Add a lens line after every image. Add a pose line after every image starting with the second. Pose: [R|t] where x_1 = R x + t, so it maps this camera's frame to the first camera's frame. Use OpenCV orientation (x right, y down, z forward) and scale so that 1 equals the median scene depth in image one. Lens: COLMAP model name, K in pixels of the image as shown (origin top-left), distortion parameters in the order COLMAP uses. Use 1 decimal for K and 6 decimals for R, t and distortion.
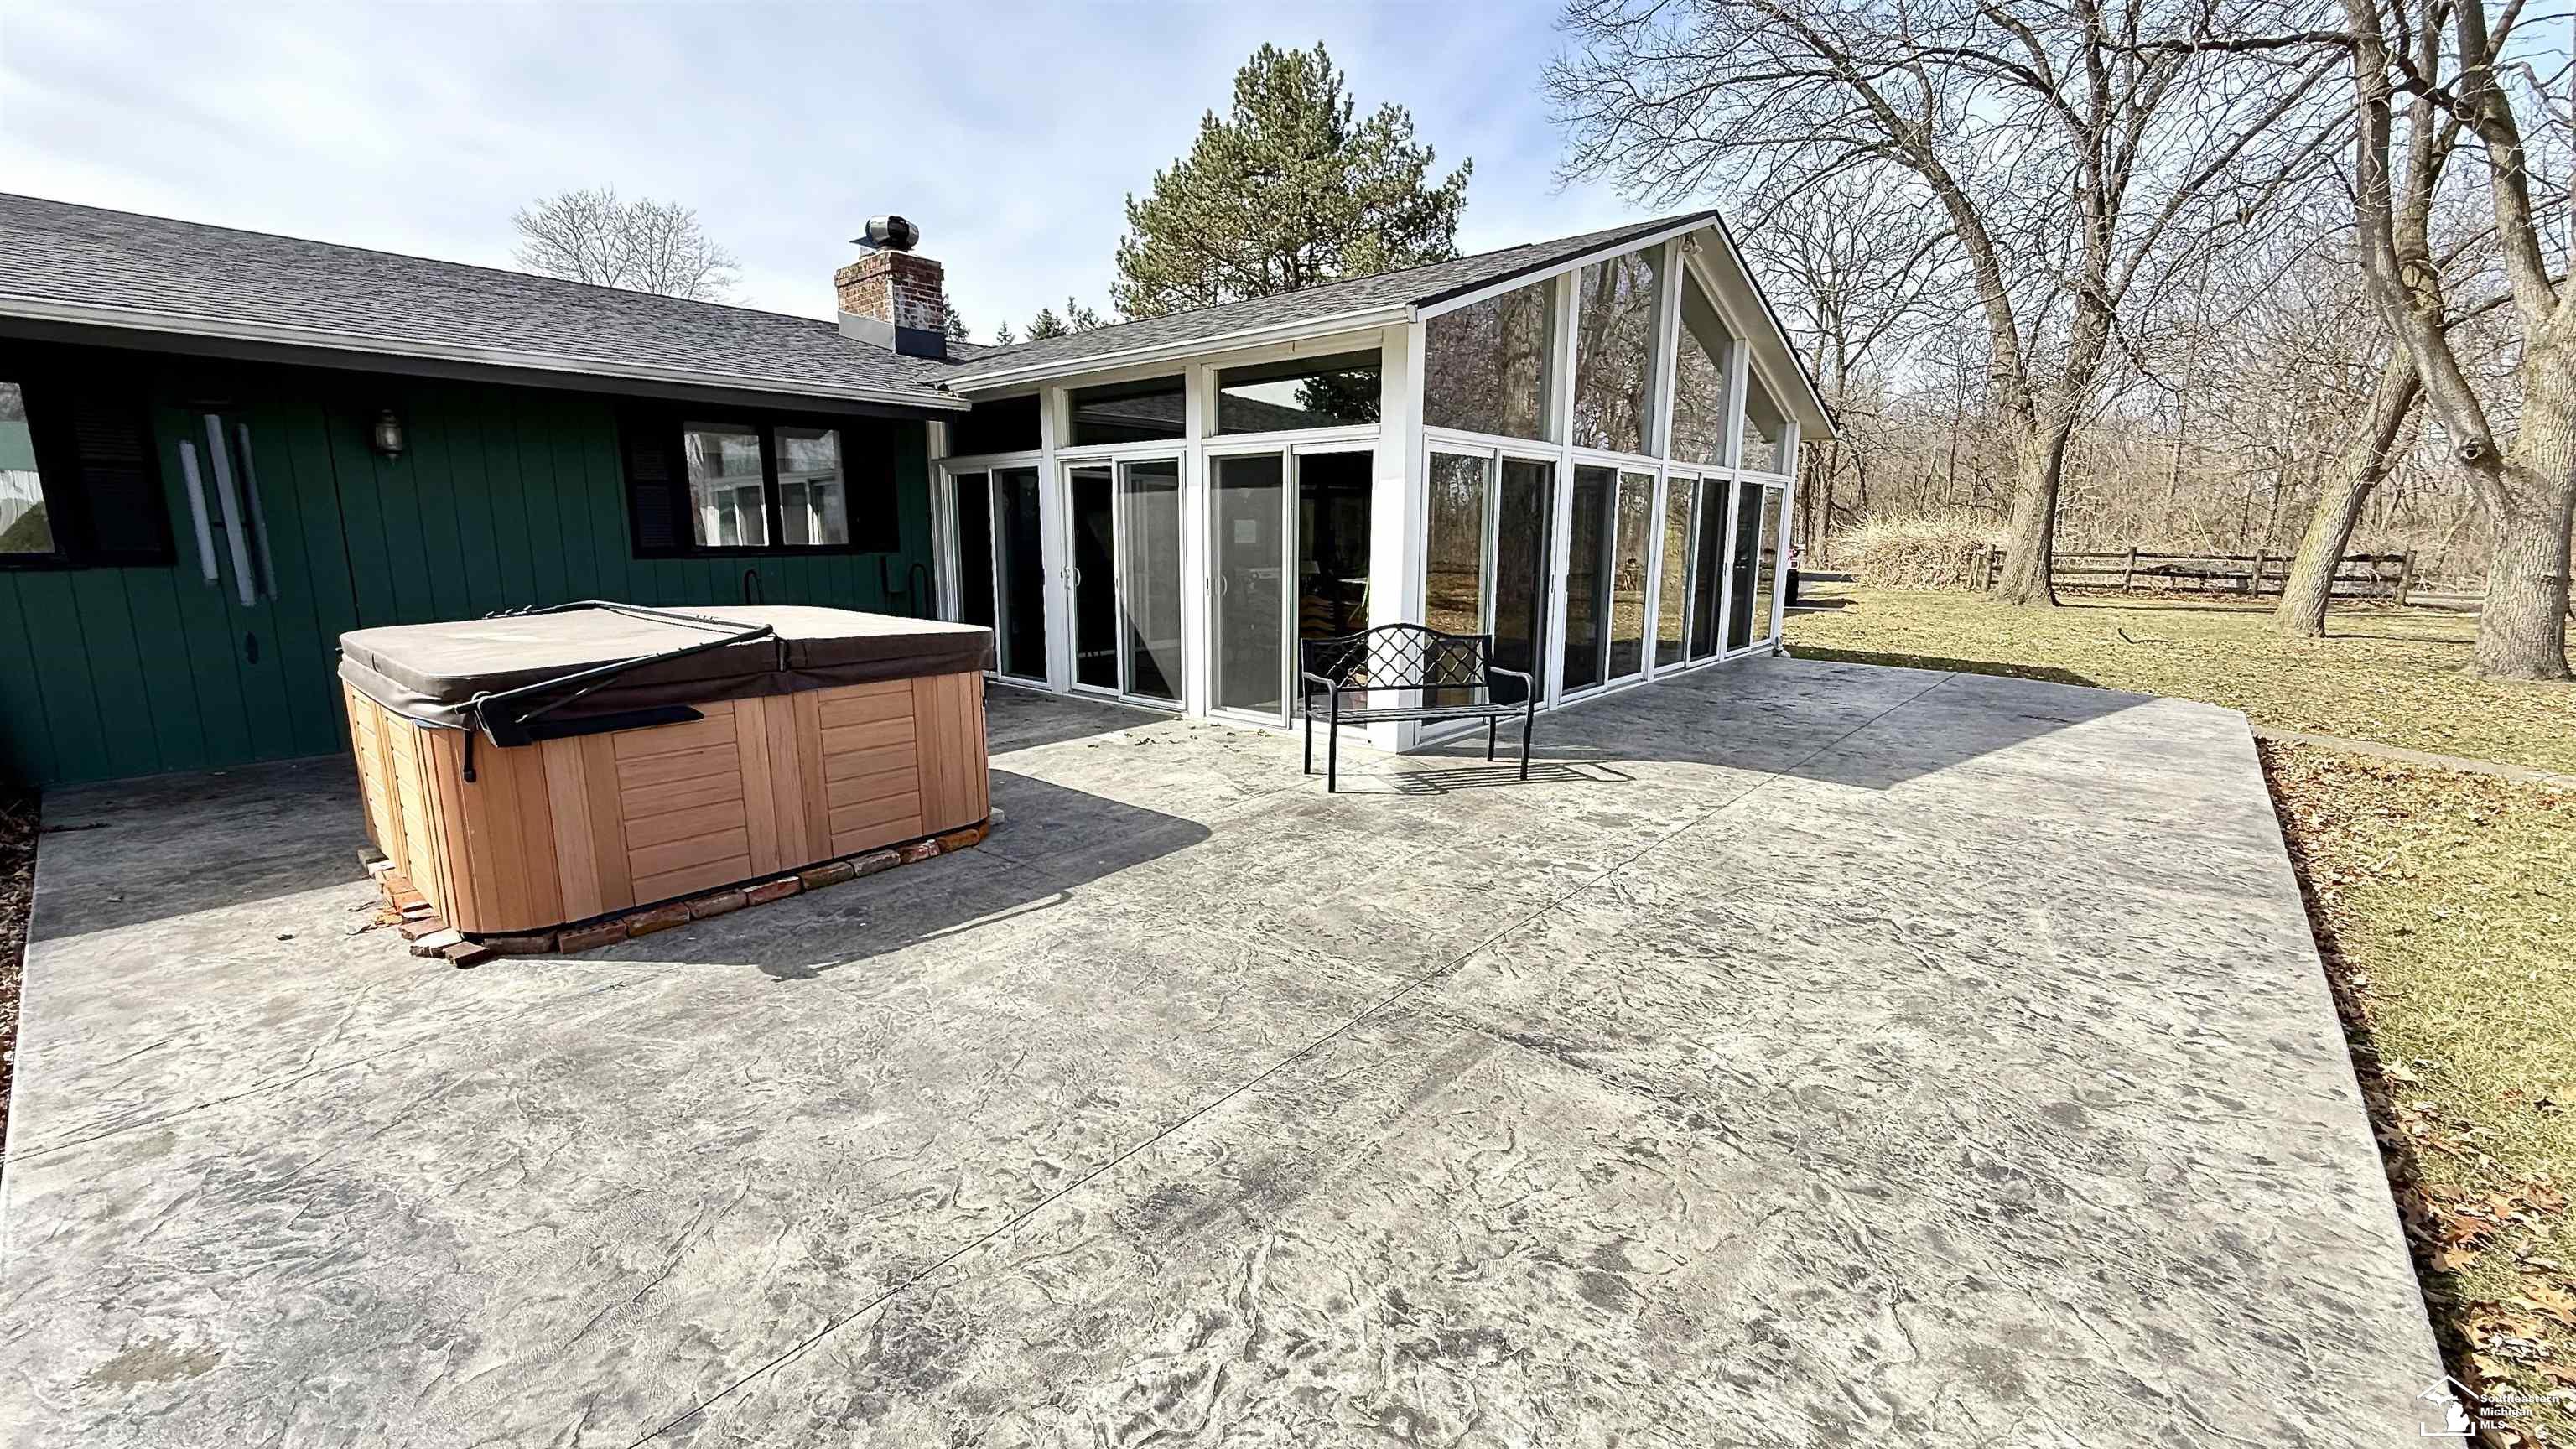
lens RADIAL K [[1010.6, 0, 1288.0], [0, 1010.6, 724.5], [0, 0, 1]] dist [0.000949, 0.000111]
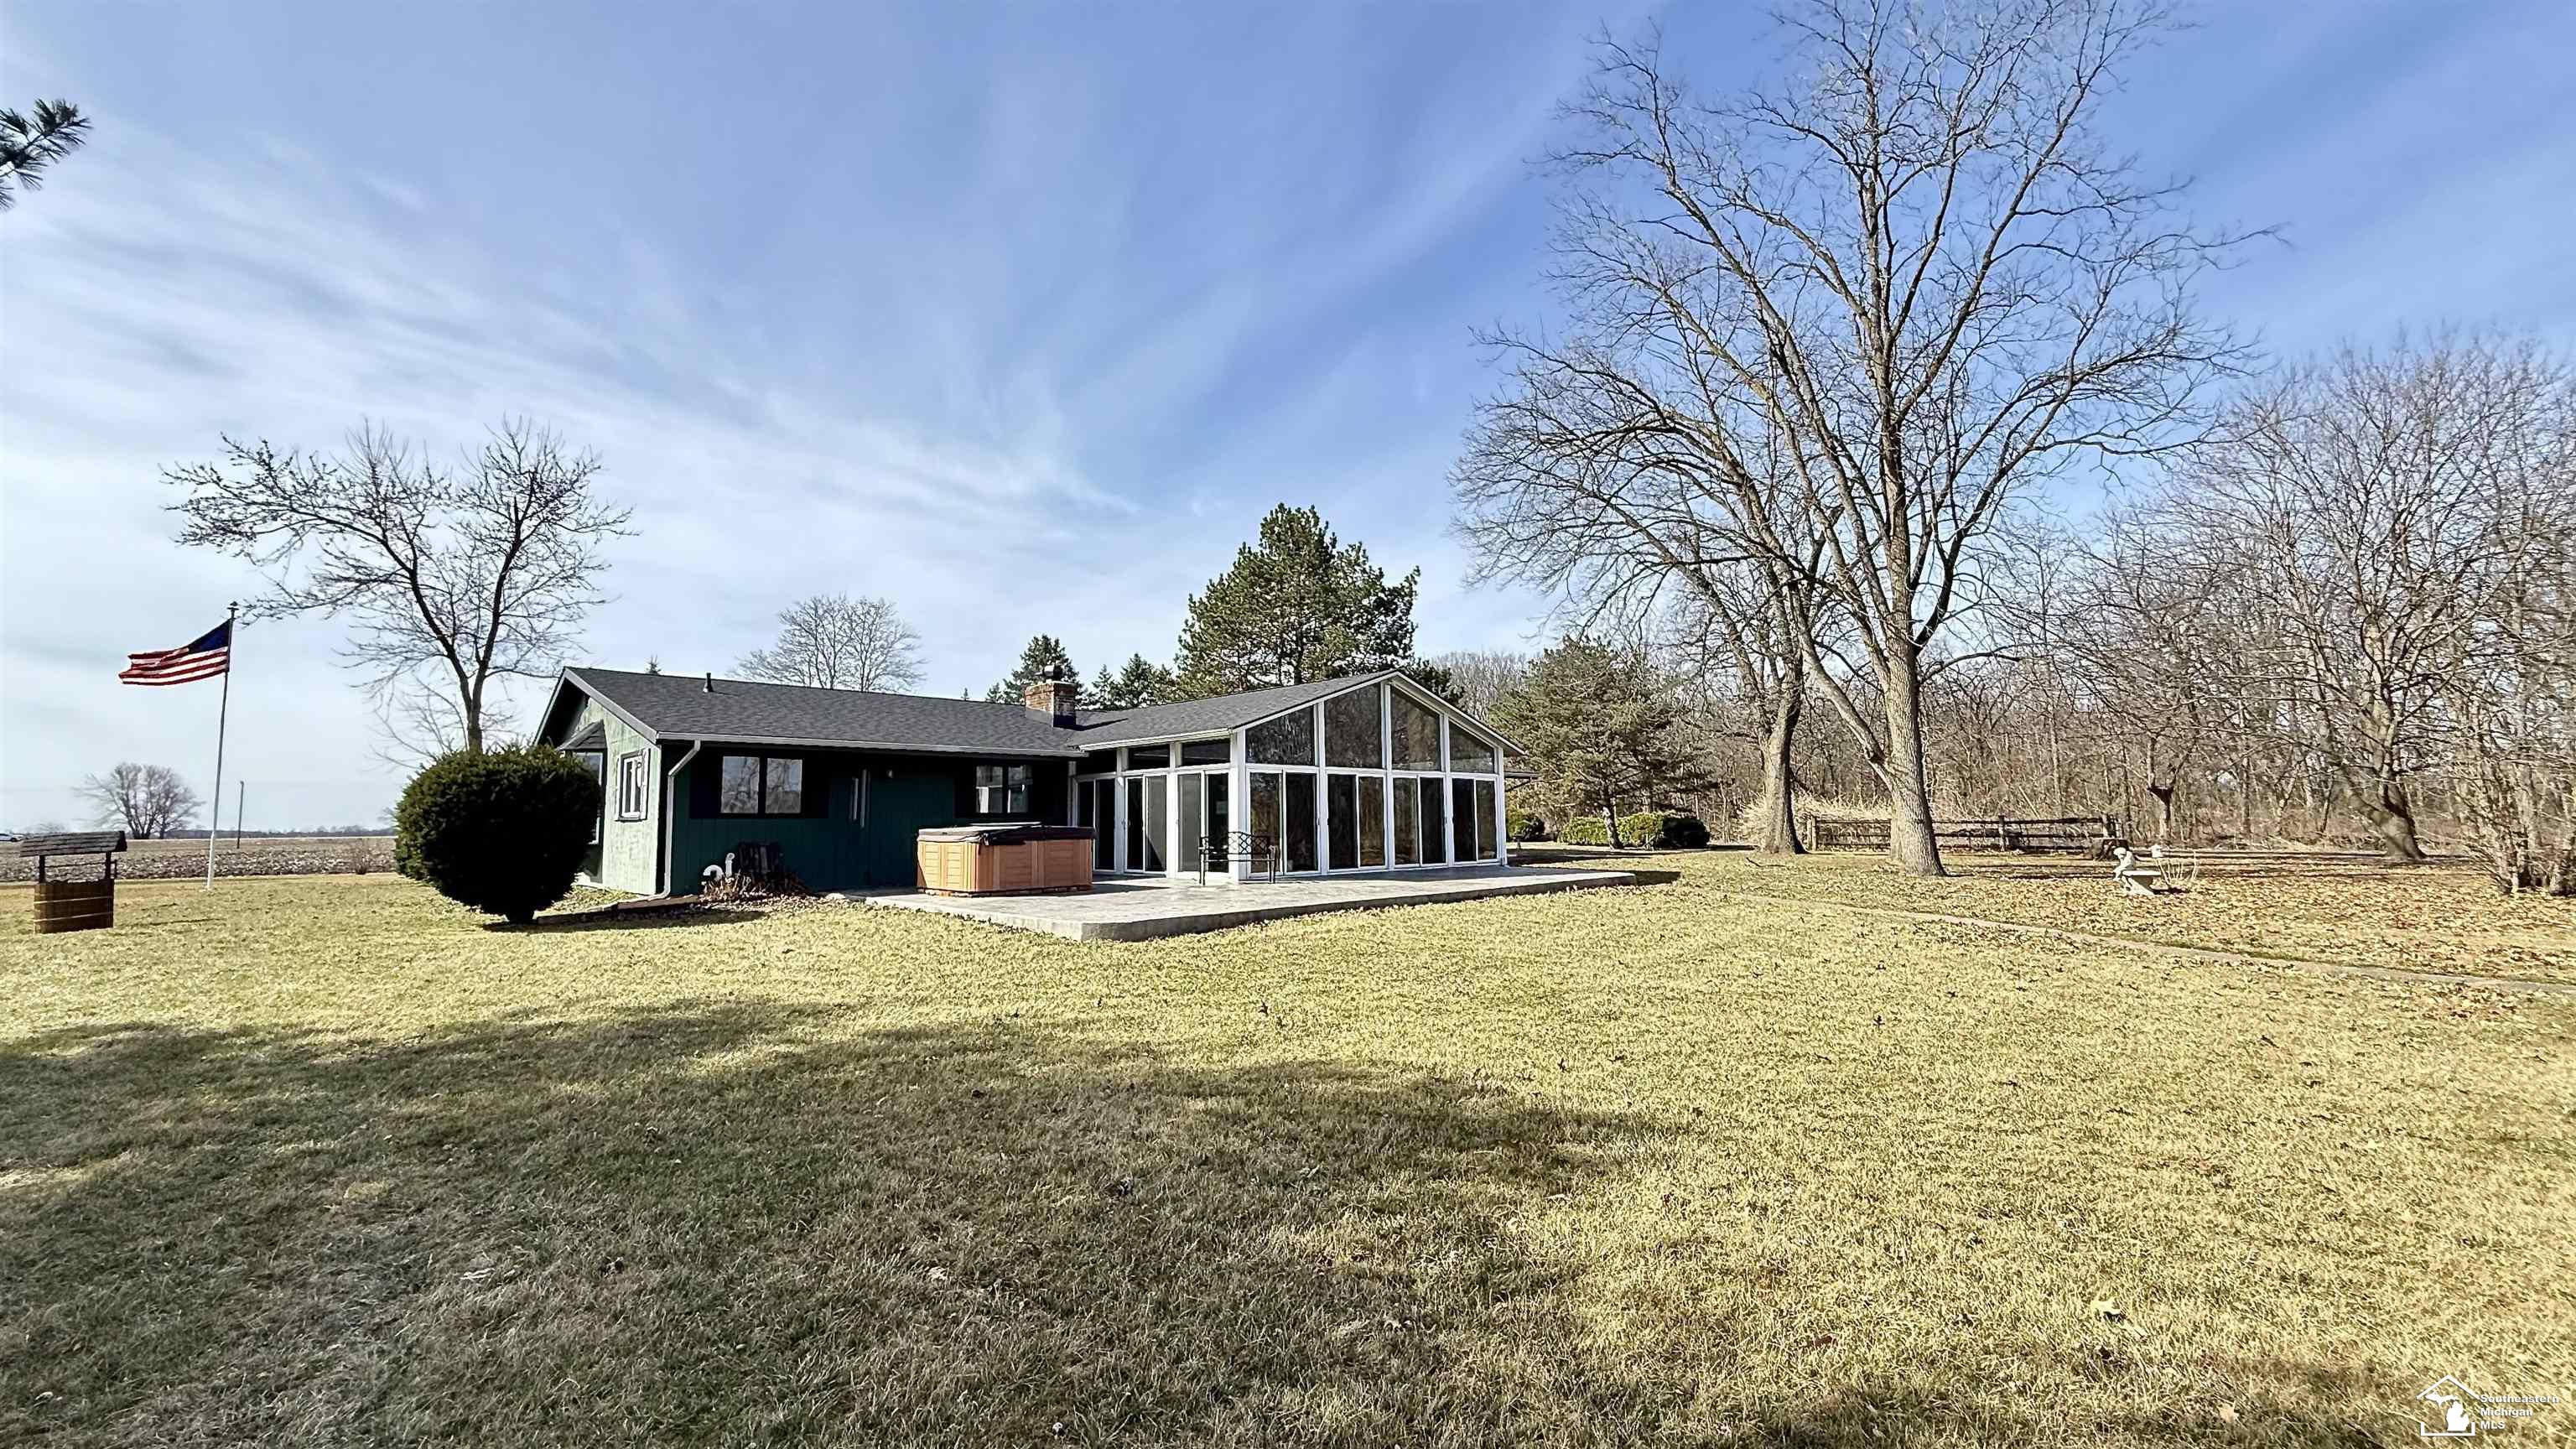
lens RADIAL K [[1010.6, 0, 1288.0], [0, 1010.6, 724.5], [0, 0, 1]] dist [0.000949, 0.000111]
pose [[0.996665, -0.022326, -0.078489, 0.110360], [-0.000915, 0.958727, -0.284327, 0.094254], [0.081597, 0.283451, 0.955509, -0.403519]]
